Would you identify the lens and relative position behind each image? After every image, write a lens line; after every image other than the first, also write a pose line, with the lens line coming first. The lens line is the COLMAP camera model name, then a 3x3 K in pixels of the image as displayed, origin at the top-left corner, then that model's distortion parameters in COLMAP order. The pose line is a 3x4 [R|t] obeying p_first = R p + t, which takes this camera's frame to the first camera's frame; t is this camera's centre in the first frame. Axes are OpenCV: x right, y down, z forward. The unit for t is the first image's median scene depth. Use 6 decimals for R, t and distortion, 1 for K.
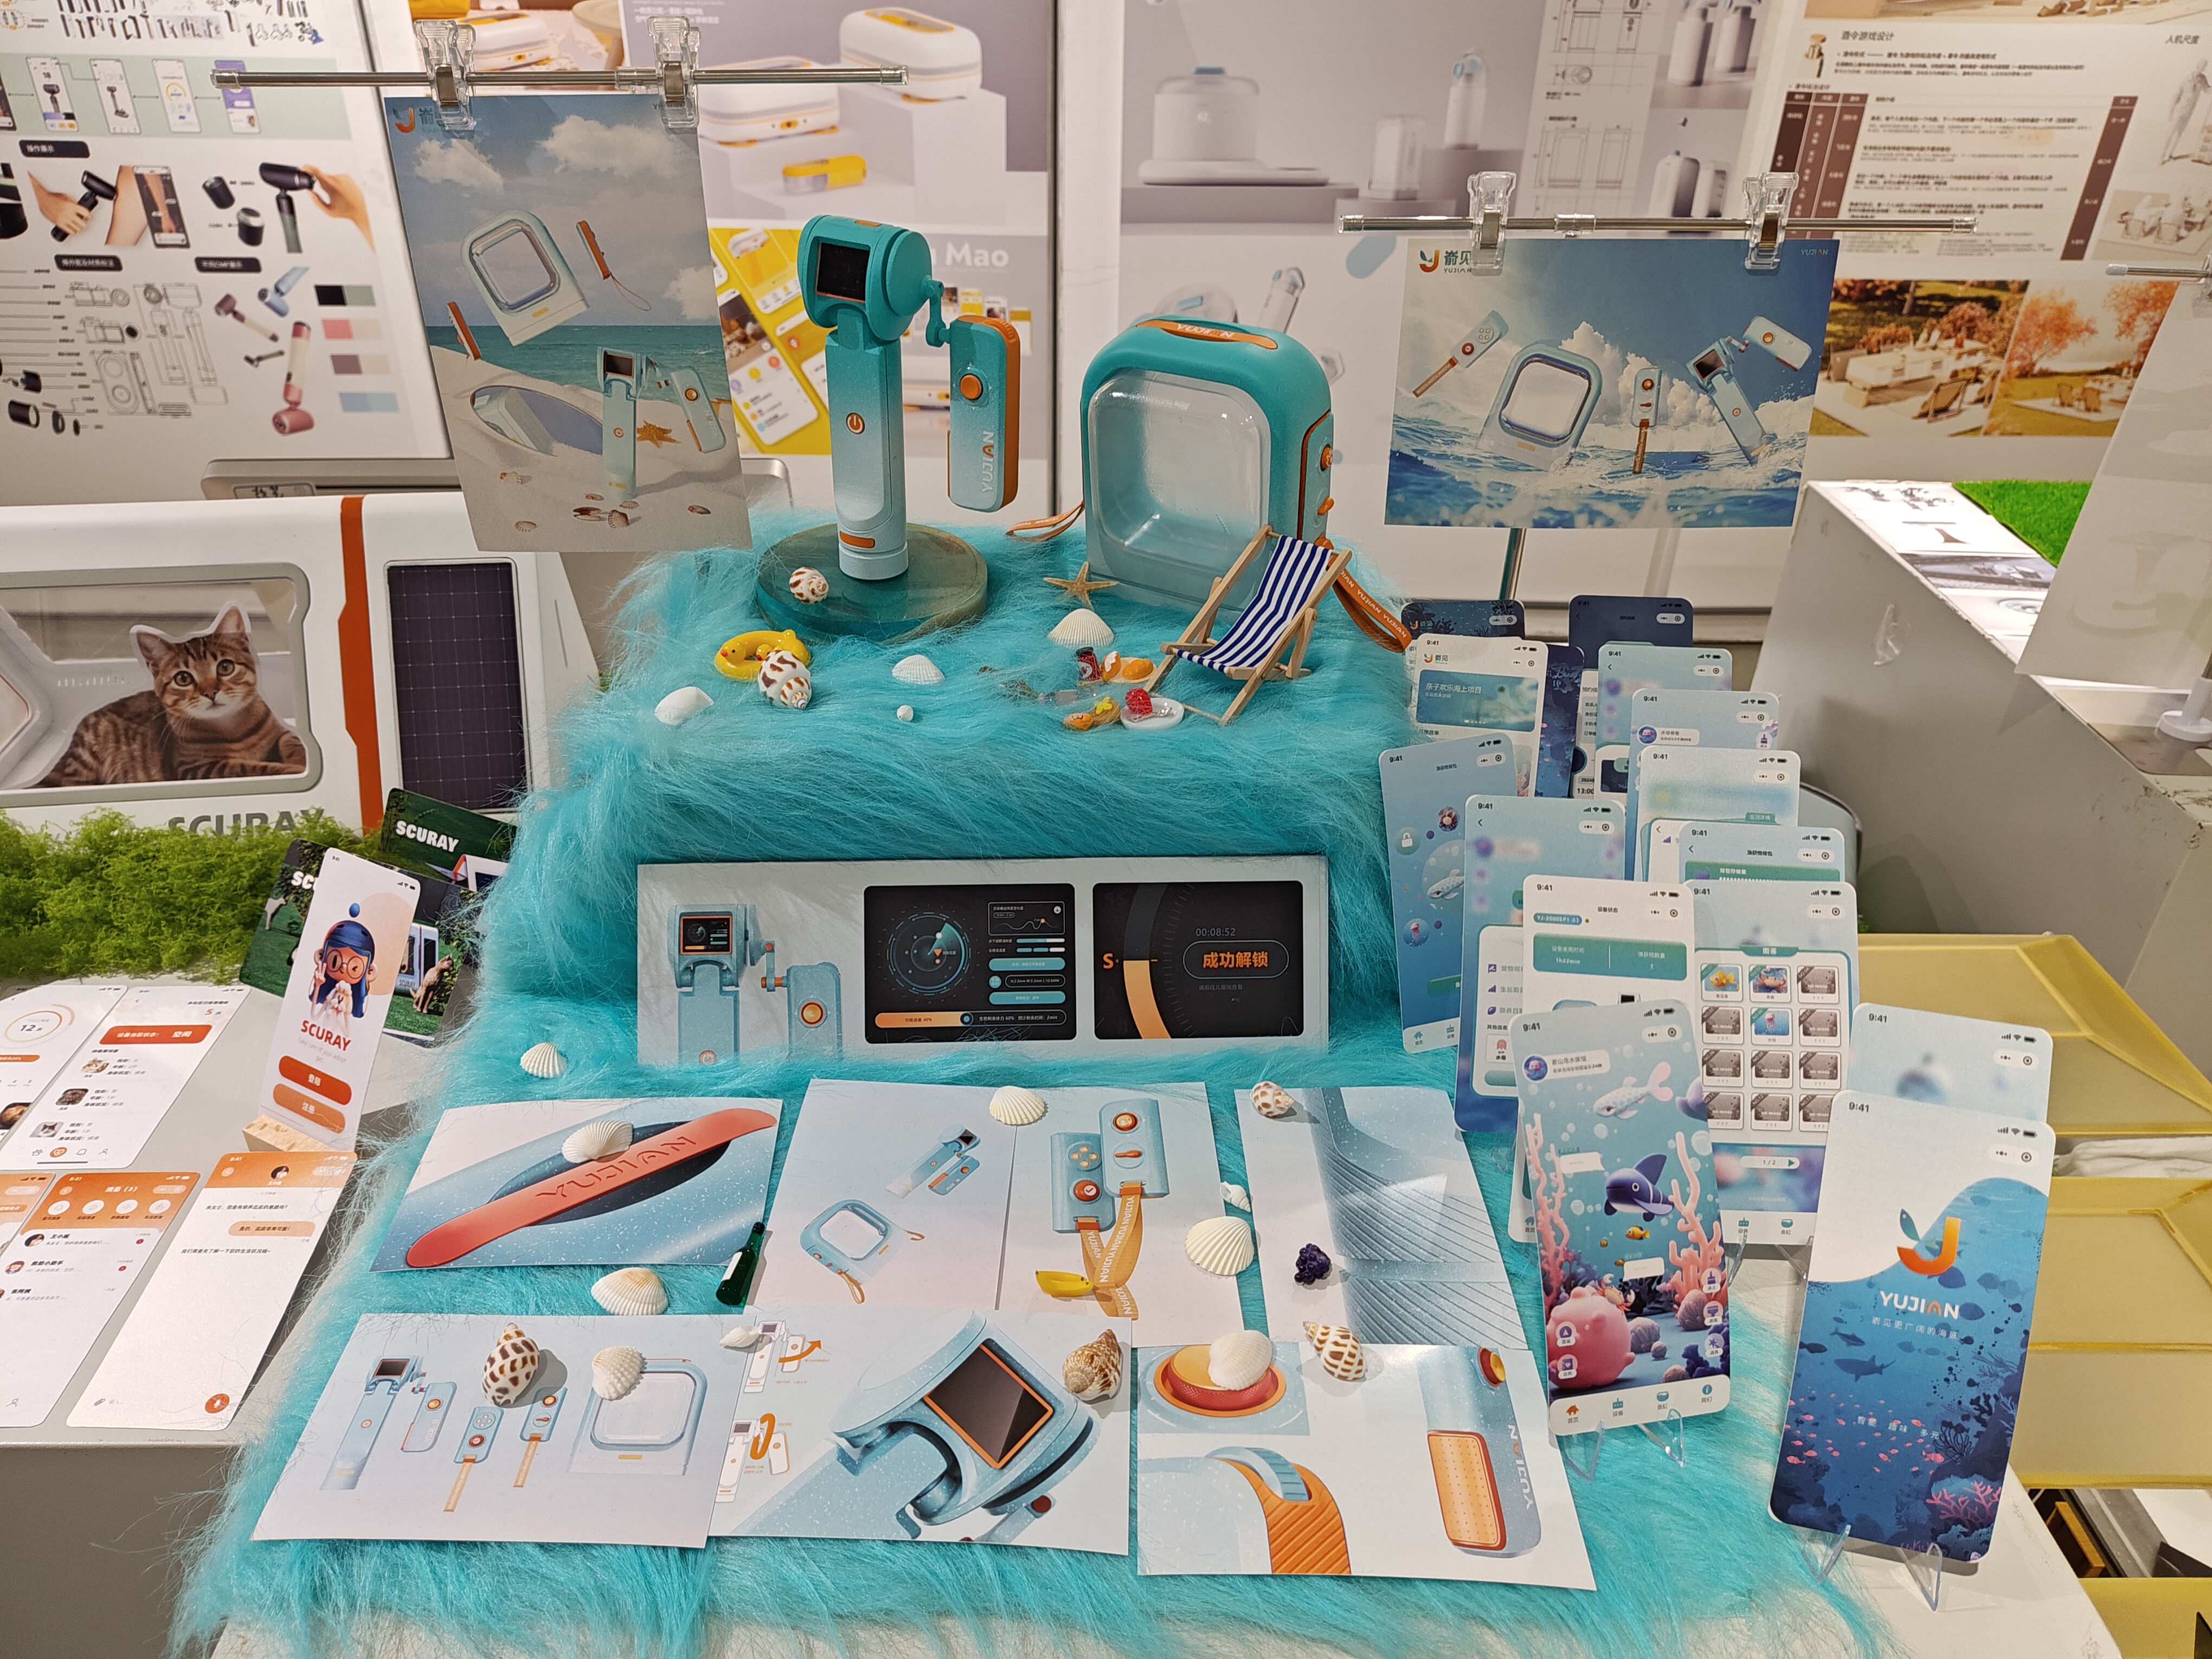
lens RADIAL K [[1574.4, 0, 1186.5], [0, 1574.4, 833.7], [0, 0, 1]] dist [-0.004335, 0.003793]
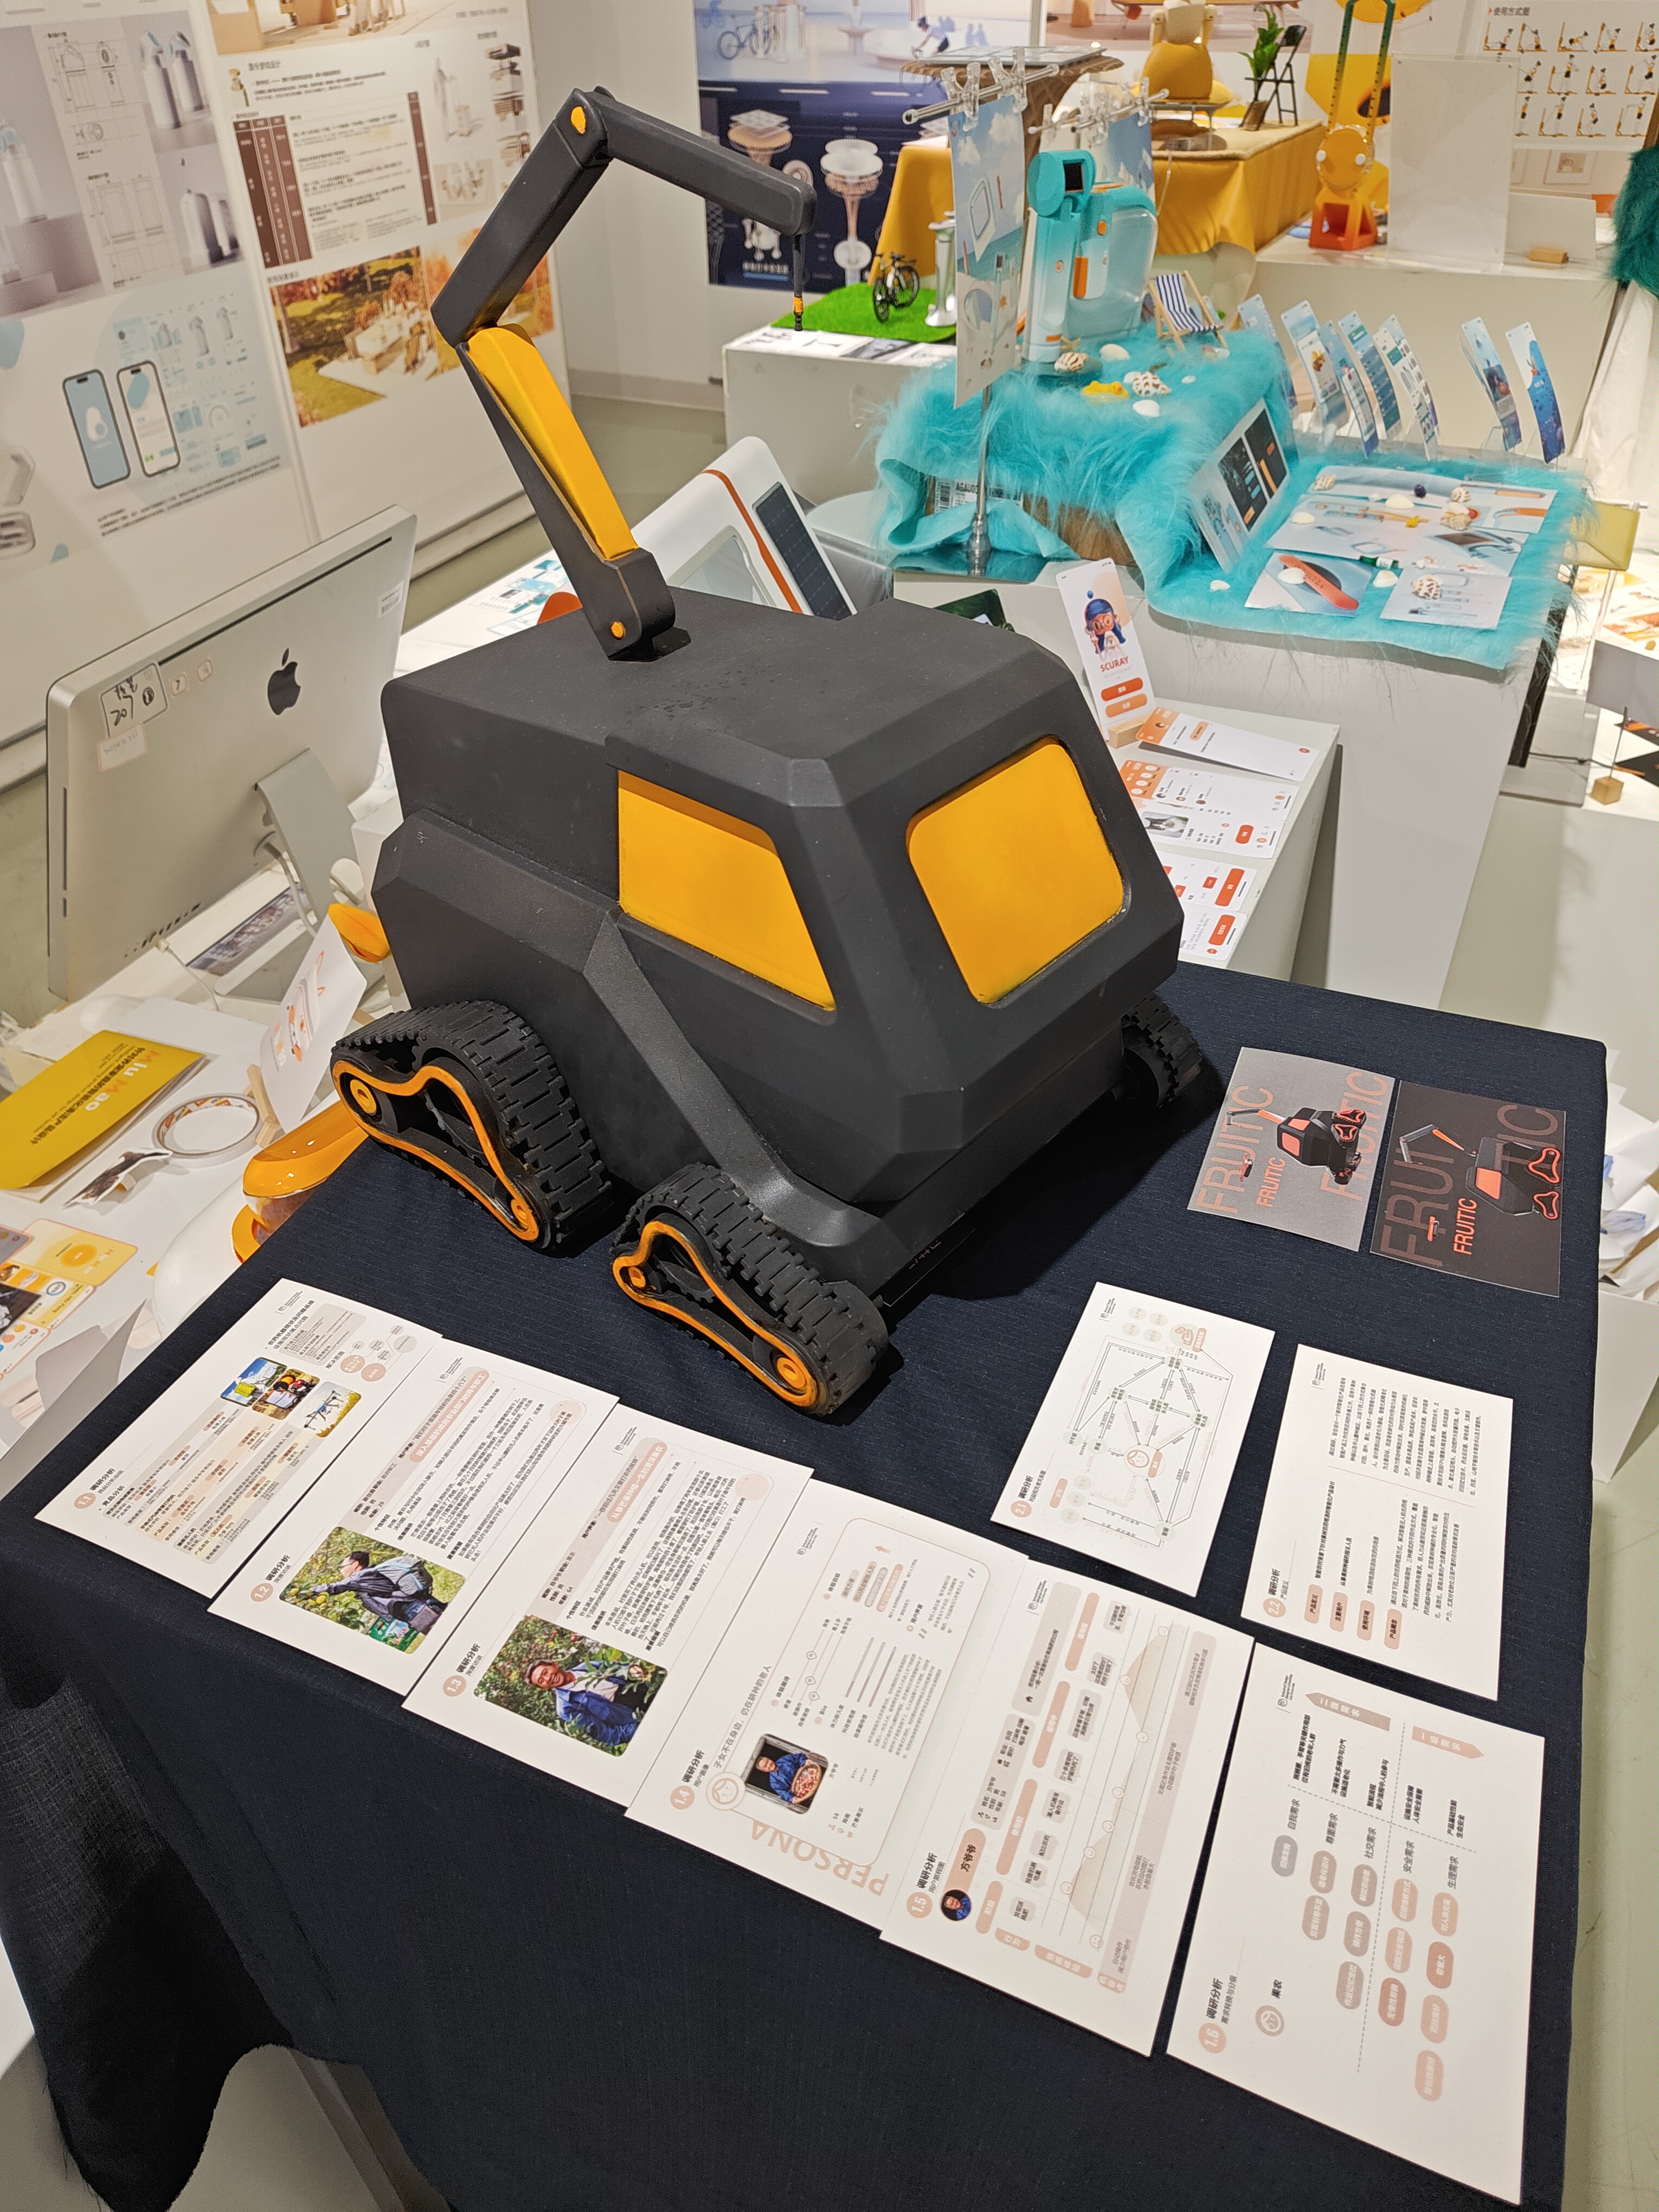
lens RADIAL K [[1525.3, 0, 829.5], [0, 1525.3, 1106.0], [0, 0, 1]] dist [-0.023651, 0.009364]
pose [[0.437506, -0.579670, 0.687438, -1.629258], [0.483444, 0.796231, 0.363730, -0.194860], [-0.758202, 0.173204, 0.628593, 0.174837]]
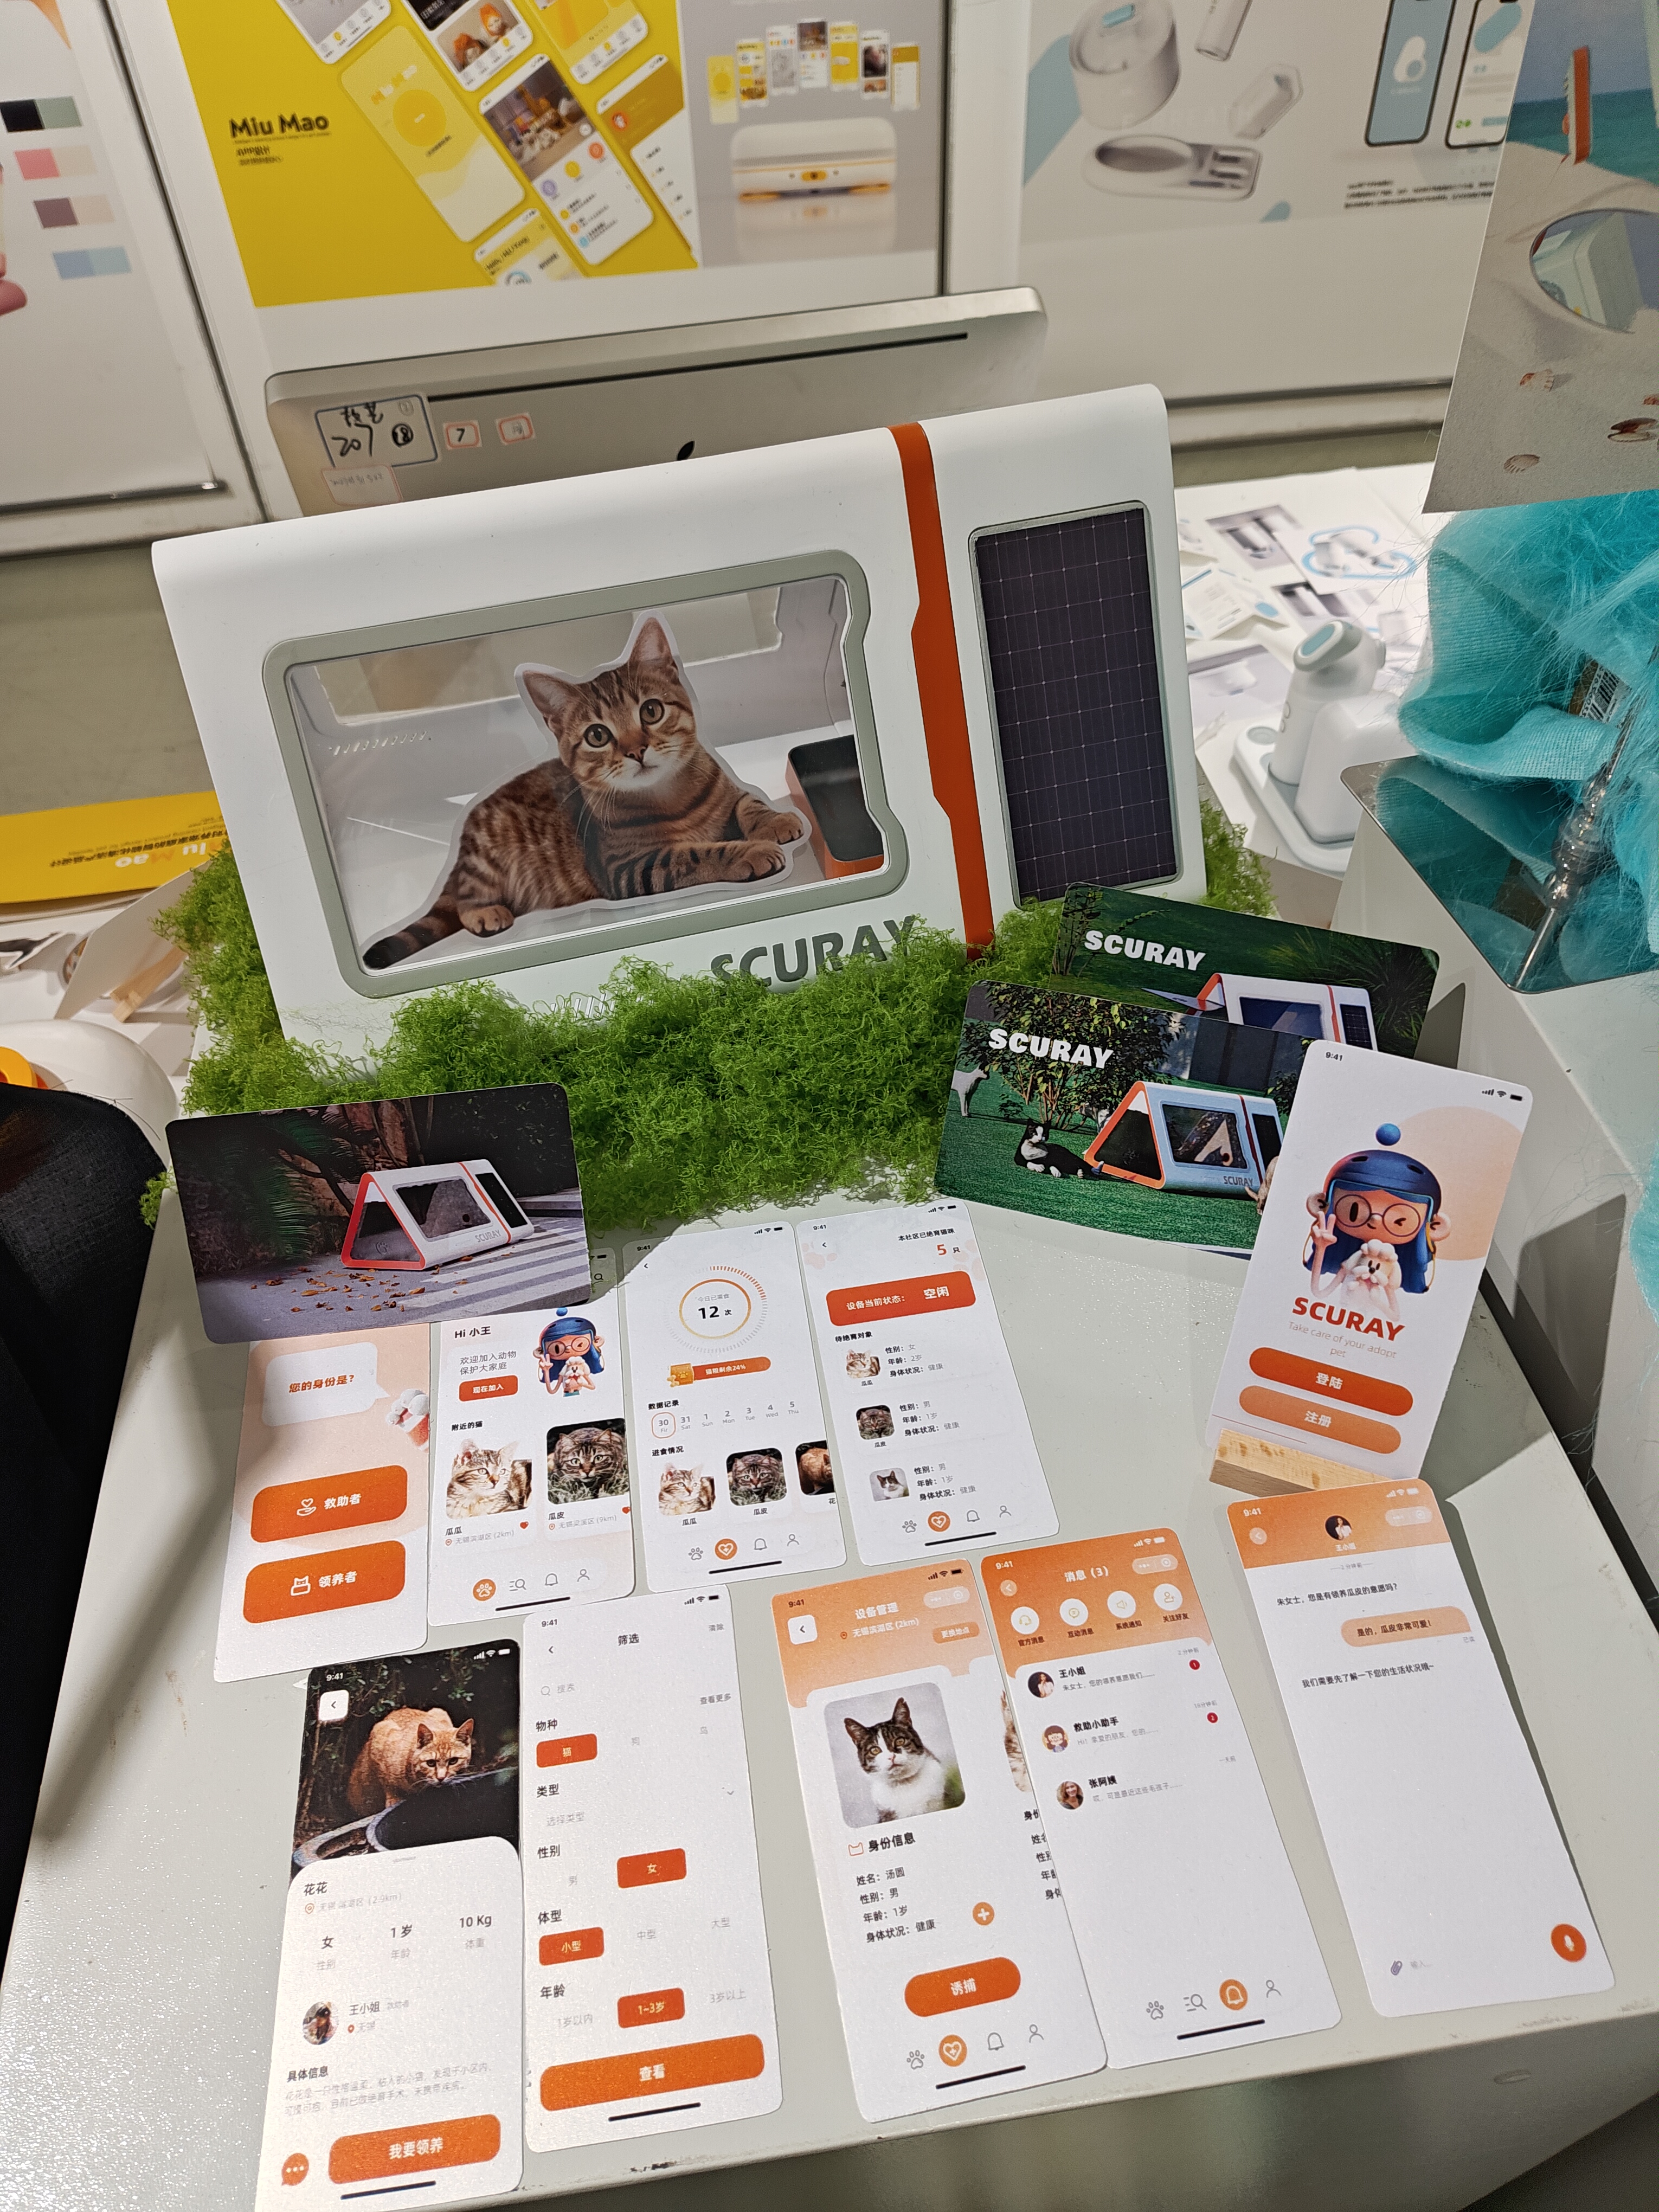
lens RADIAL K [[1553.1, 0, 818.9], [0, 1553.1, 1081.7], [0, 0, 1]] dist [-0.007447, 0.000365]
pose [[0.992398, -0.119811, 0.028149, -0.576159], [0.107969, 0.957309, 0.268148, -0.124352], [-0.059074, -0.263070, 0.962967, 0.303743]]
